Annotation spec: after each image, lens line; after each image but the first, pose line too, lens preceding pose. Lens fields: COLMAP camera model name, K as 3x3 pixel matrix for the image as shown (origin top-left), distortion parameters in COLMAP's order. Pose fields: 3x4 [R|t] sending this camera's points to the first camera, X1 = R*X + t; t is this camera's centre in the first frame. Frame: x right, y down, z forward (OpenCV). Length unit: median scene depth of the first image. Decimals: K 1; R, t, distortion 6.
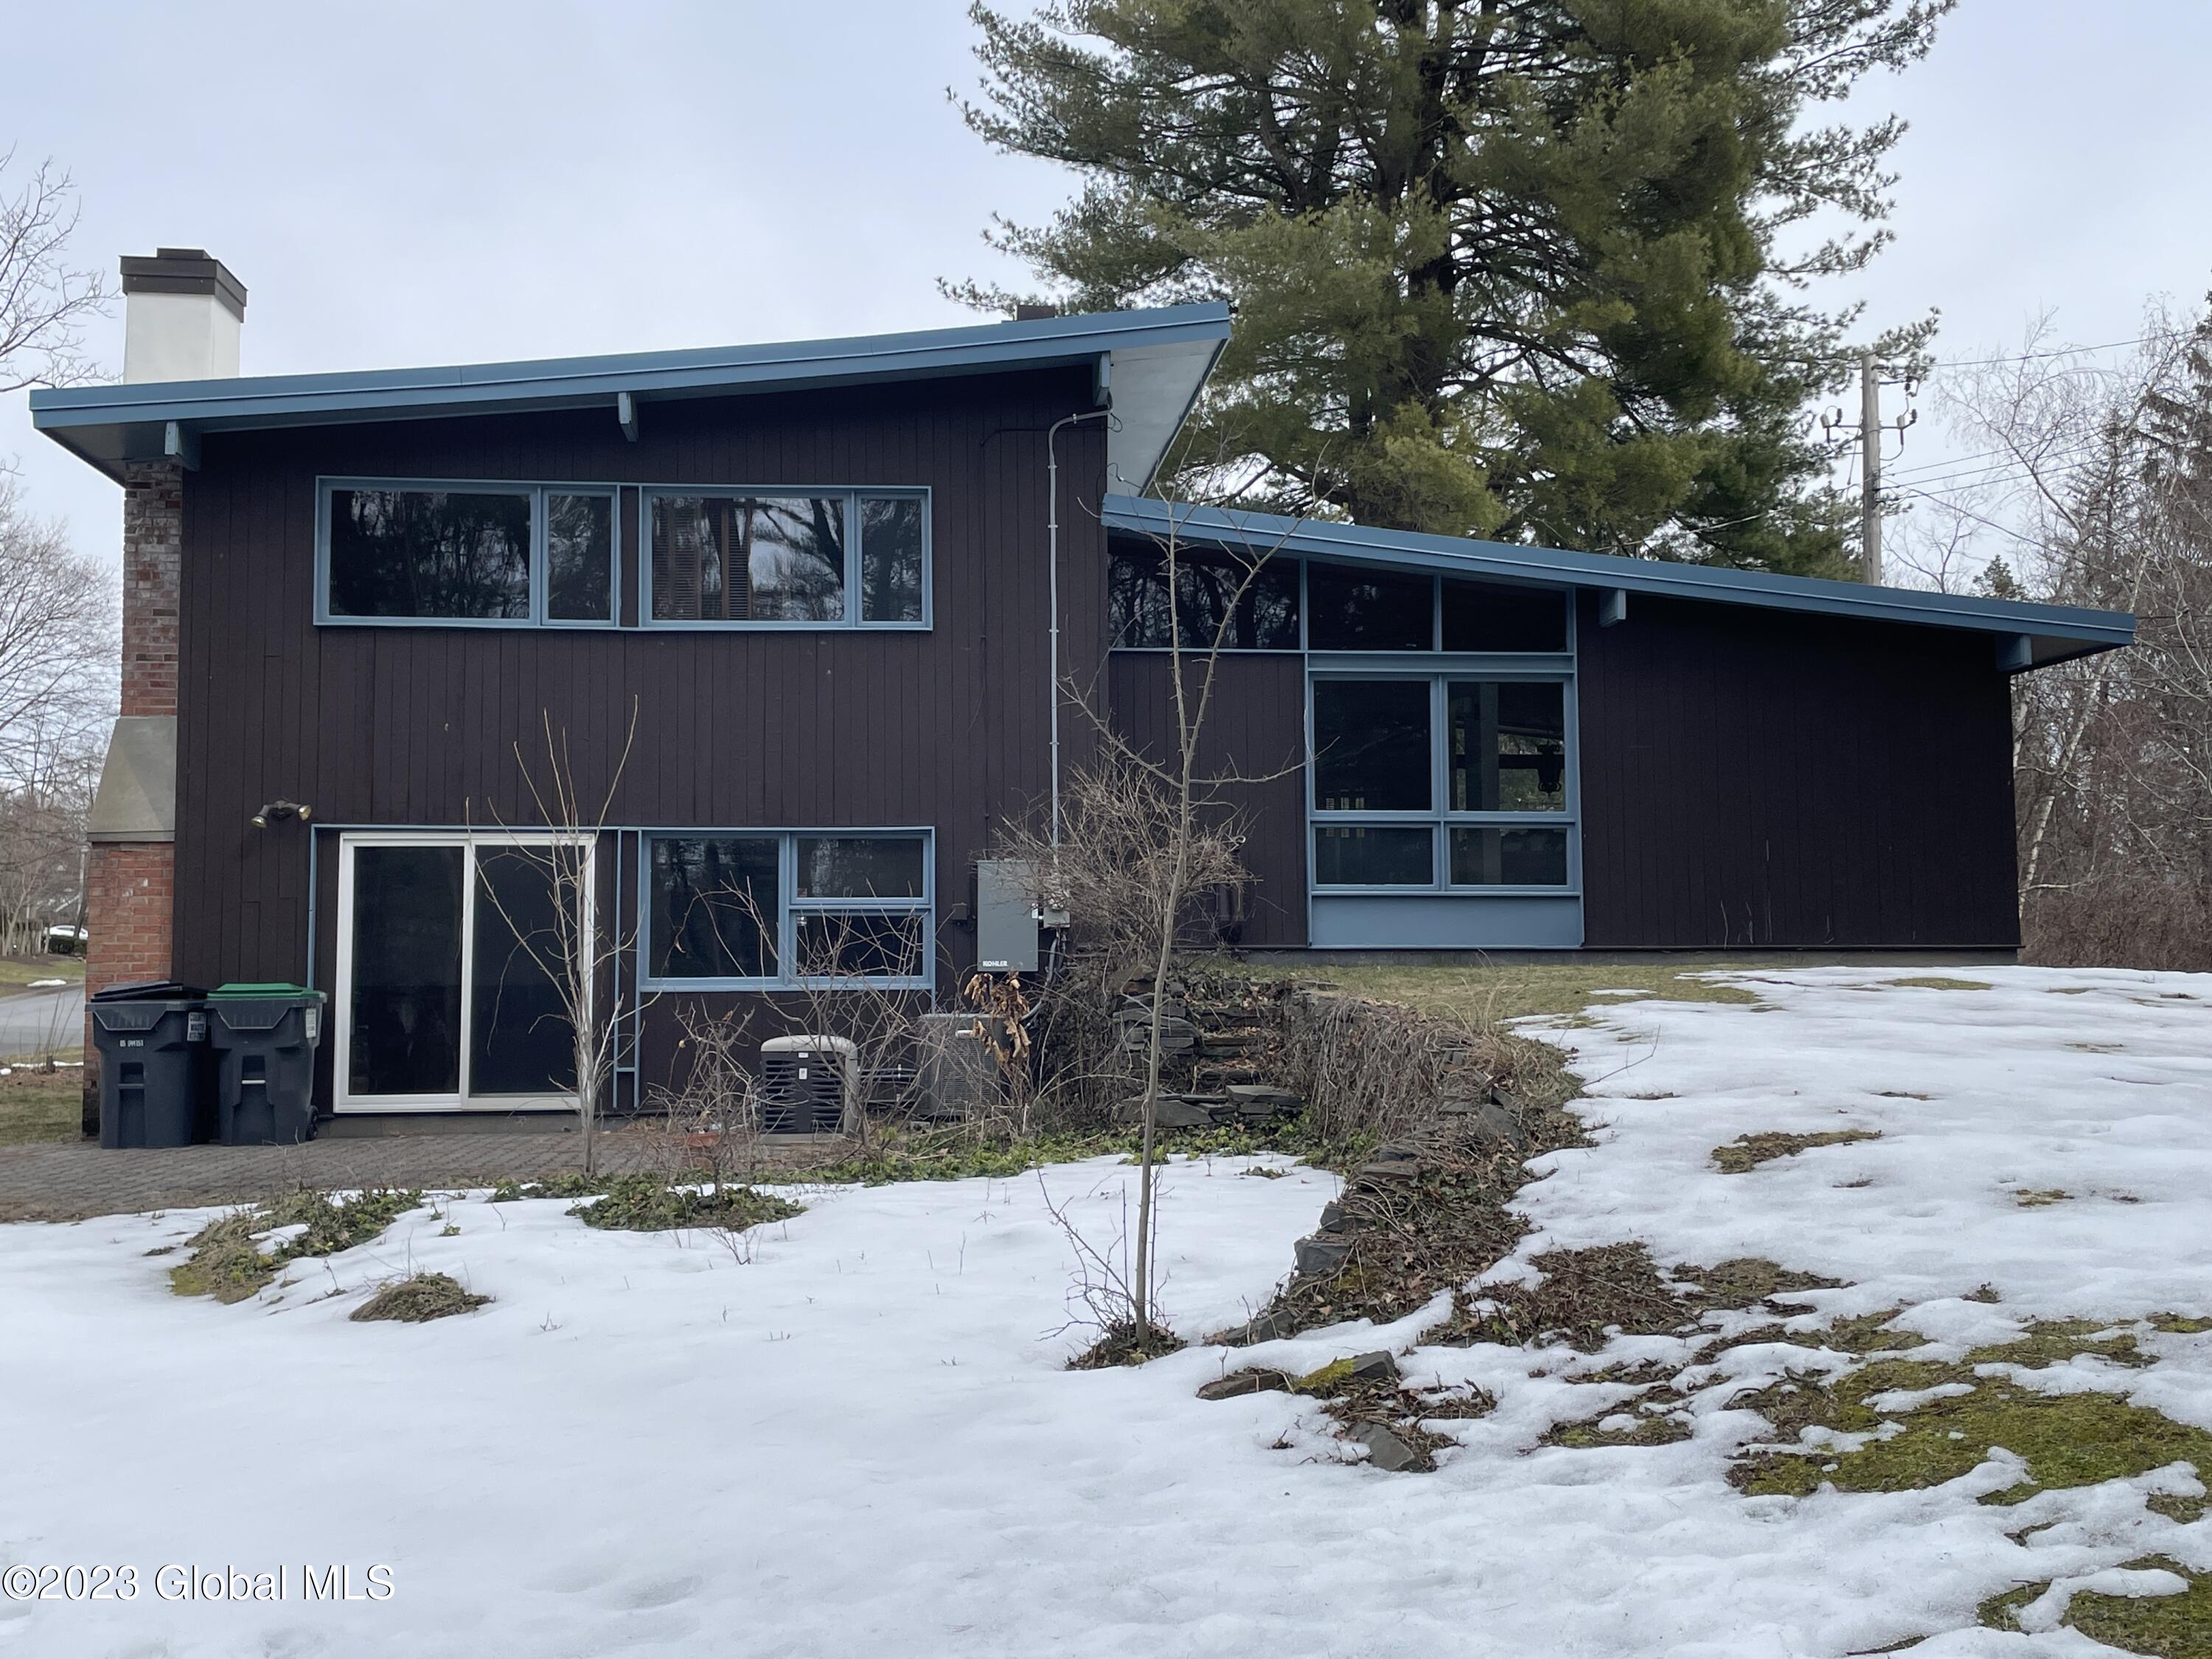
lens RADIAL K [[2329.3, 0, 1105.8], [0, 2329.3, 829.6], [0, 0, 1]] dist [0.004485, 0.000000]
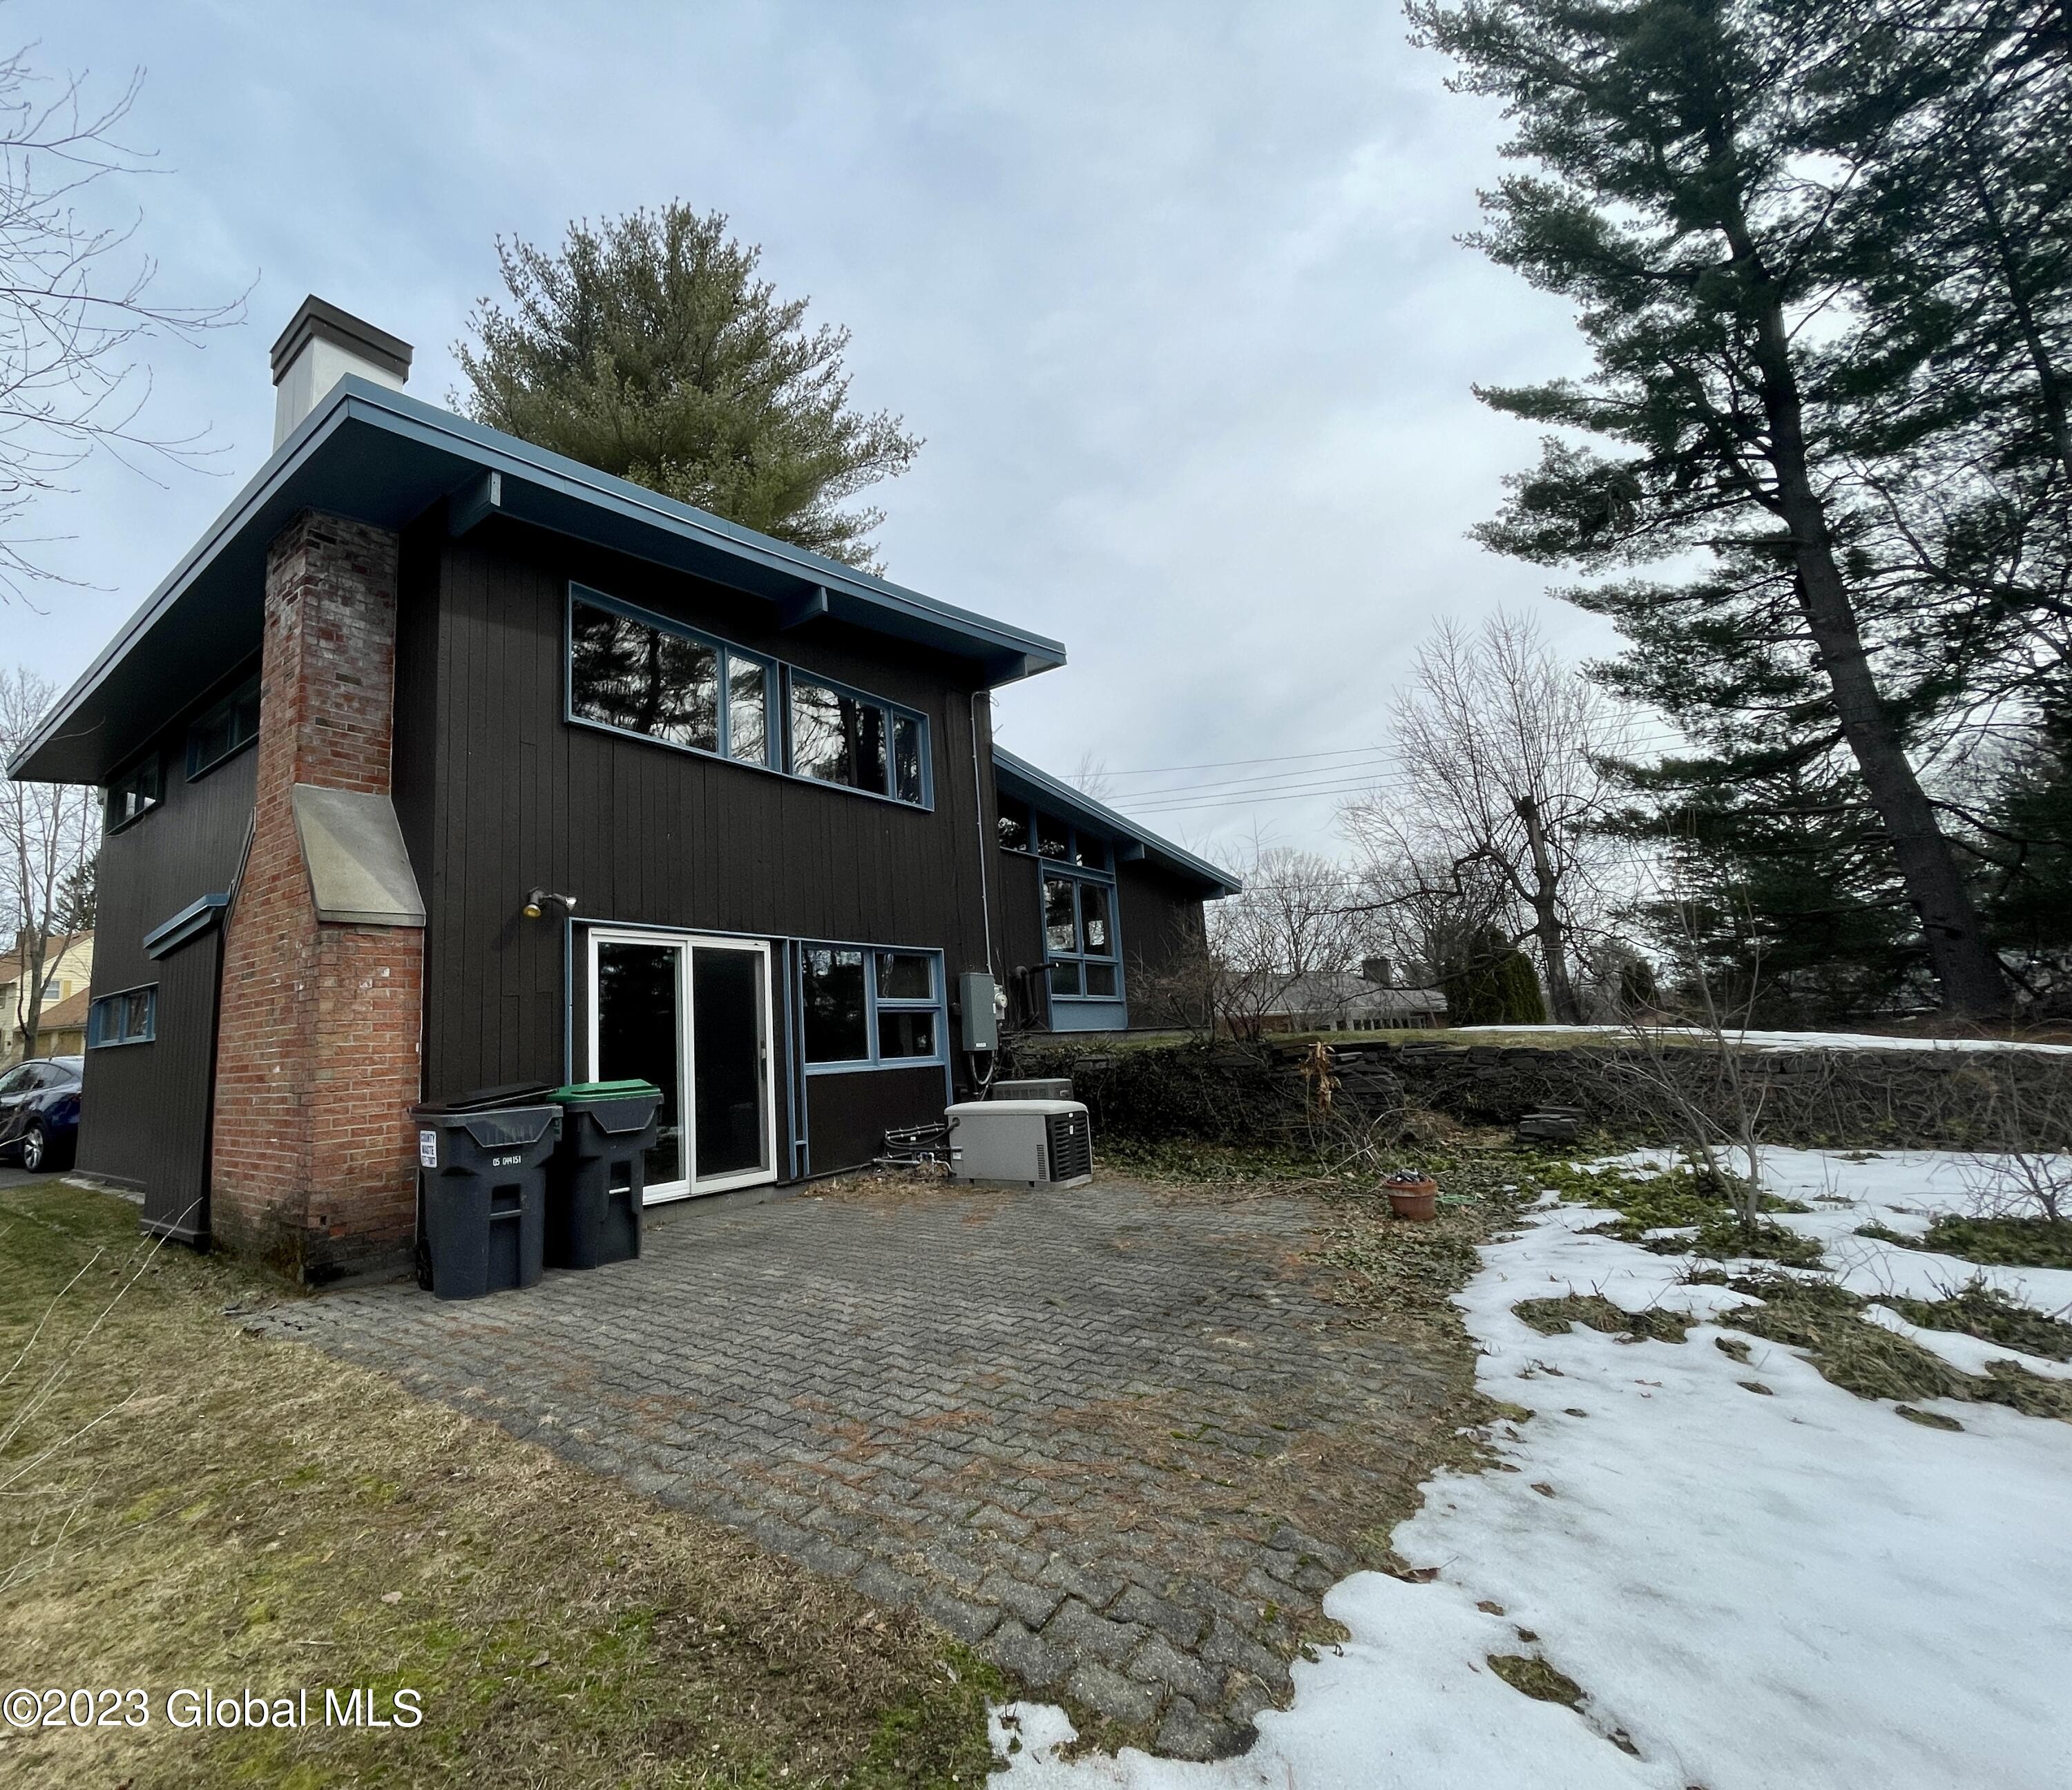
lens RADIAL K [[1009.4, 0, 1033.1], [0, 1009.4, 893.2], [0, 0, 1]] dist [-0.000377, -0.000046]
pose [[0.732635, 0.073660, 0.676624, -0.471227], [-0.007155, 0.994905, -0.100563, 0.028288], [-0.680584, 0.068835, 0.729430, 0.537757]]
